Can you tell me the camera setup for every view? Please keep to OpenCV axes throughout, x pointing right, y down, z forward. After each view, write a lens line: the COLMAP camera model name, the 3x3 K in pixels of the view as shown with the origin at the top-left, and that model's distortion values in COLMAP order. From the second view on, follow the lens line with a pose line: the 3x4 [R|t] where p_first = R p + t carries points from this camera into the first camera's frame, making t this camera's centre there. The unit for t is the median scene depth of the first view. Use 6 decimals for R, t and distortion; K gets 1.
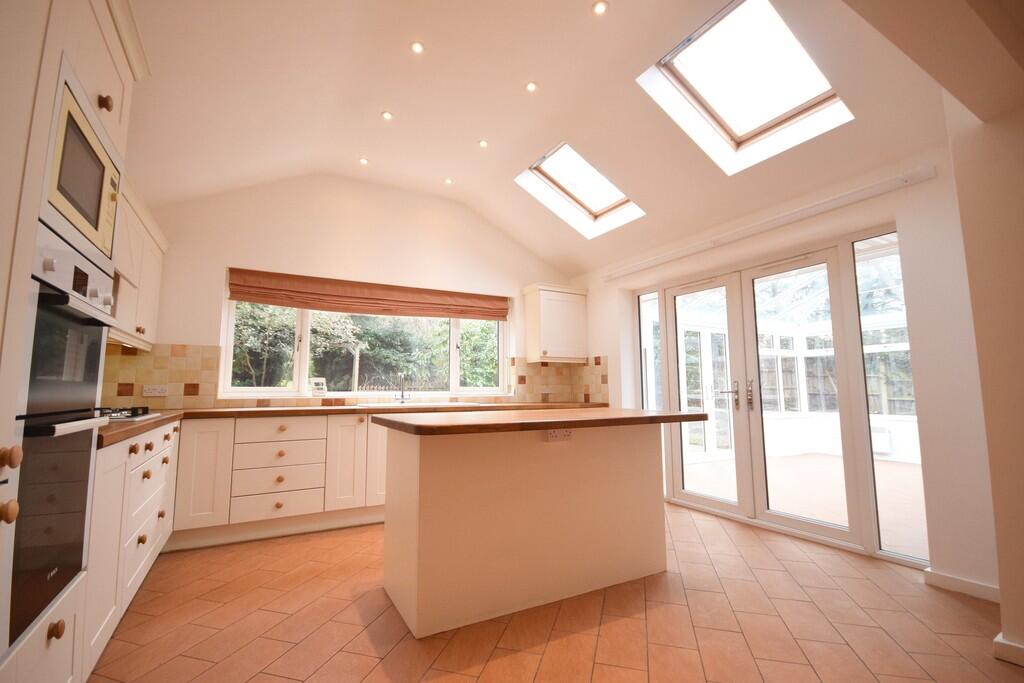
lens RADIAL K [[449.8, 0, 505.8], [0, 449.8, 340.6], [0, 0, 1]] dist [0.013913, -0.014522]
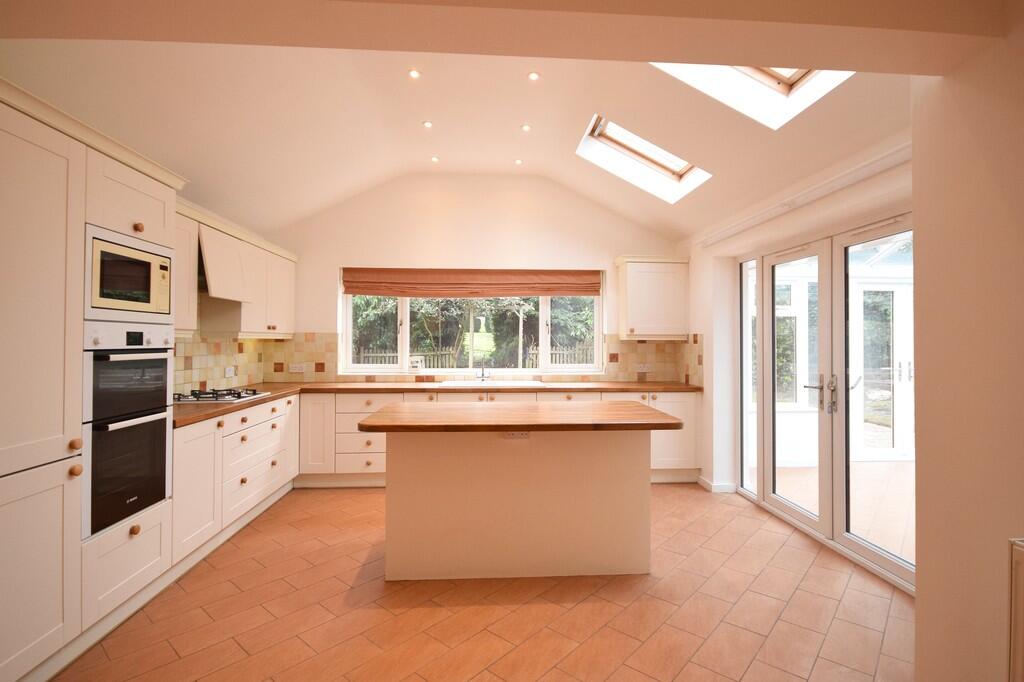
lens RADIAL K [[497.6, 0, 514.6], [0, 497.6, 336.5], [0, 0, 1]] dist [-0.000030, -0.000041]
pose [[0.906605, 0.002255, -0.421974, 0.377561], [0.039929, 0.995040, 0.091106, -0.080515], [0.420087, -0.099447, 0.902019, -0.036652]]
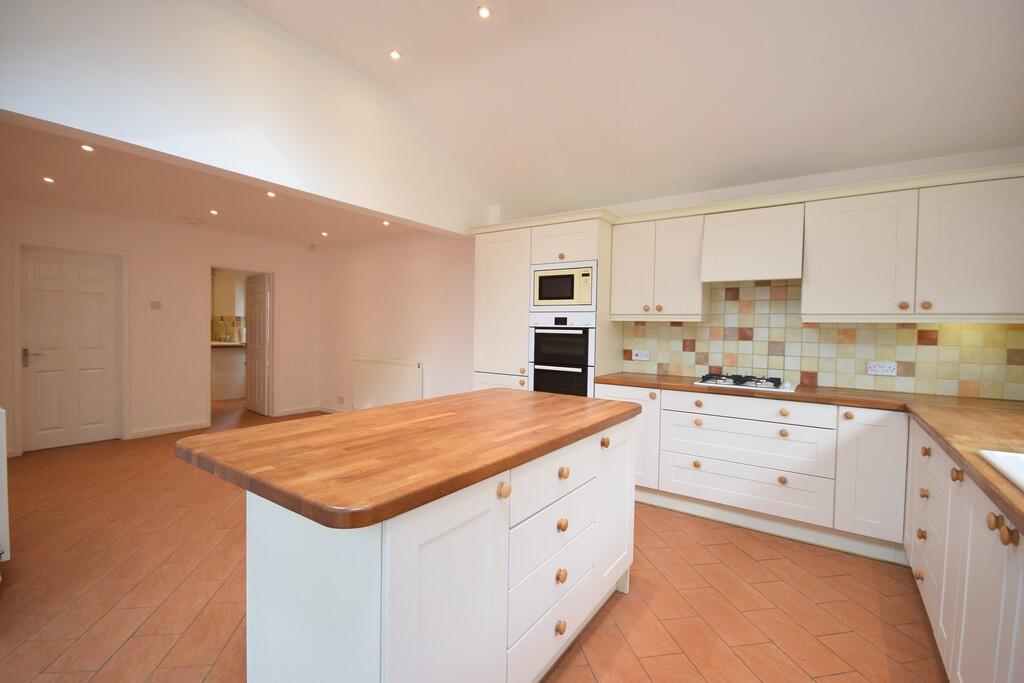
lens RADIAL K [[449.8, 0, 505.8], [0, 449.8, 340.6], [0, 0, 1]] dist [0.013913, -0.014522]
pose [[-0.898965, -0.000108, -0.438021, 0.220839], [0.033494, 0.997055, -0.068988, 0.061078], [0.436738, -0.076689, -0.896314, 1.112684]]
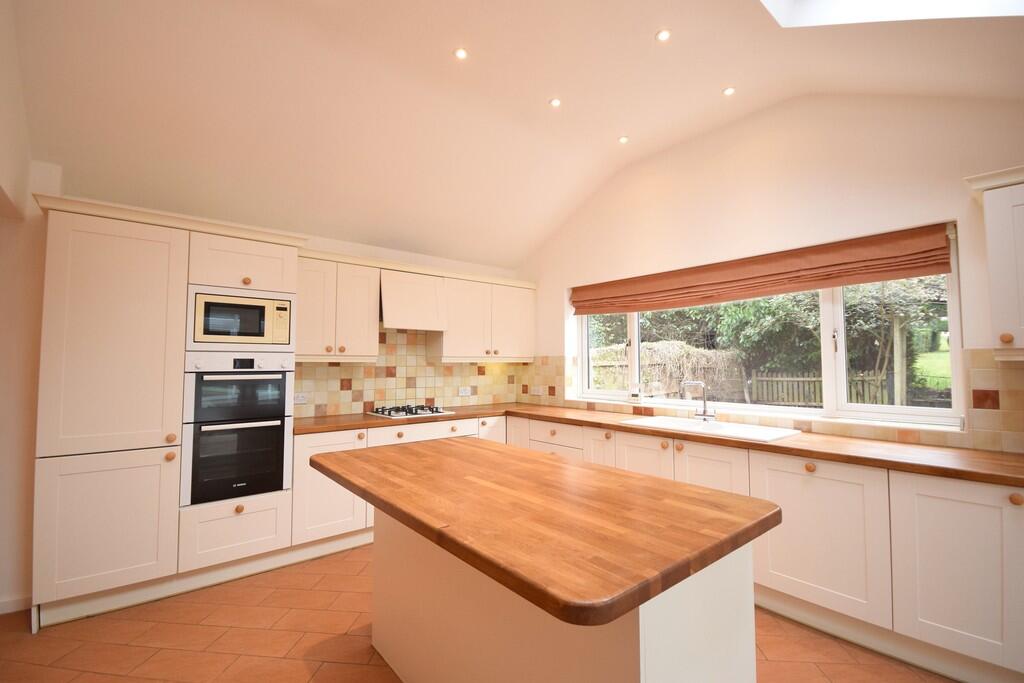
lens RADIAL K [[449.8, 0, 505.8], [0, 449.8, 340.6], [0, 0, 1]] dist [0.013913, -0.014522]
pose [[0.182651, -0.046103, -0.982096, 0.505623], [0.108033, 0.993792, -0.026560, -0.012927], [0.977224, -0.101247, 0.186498, 0.600853]]
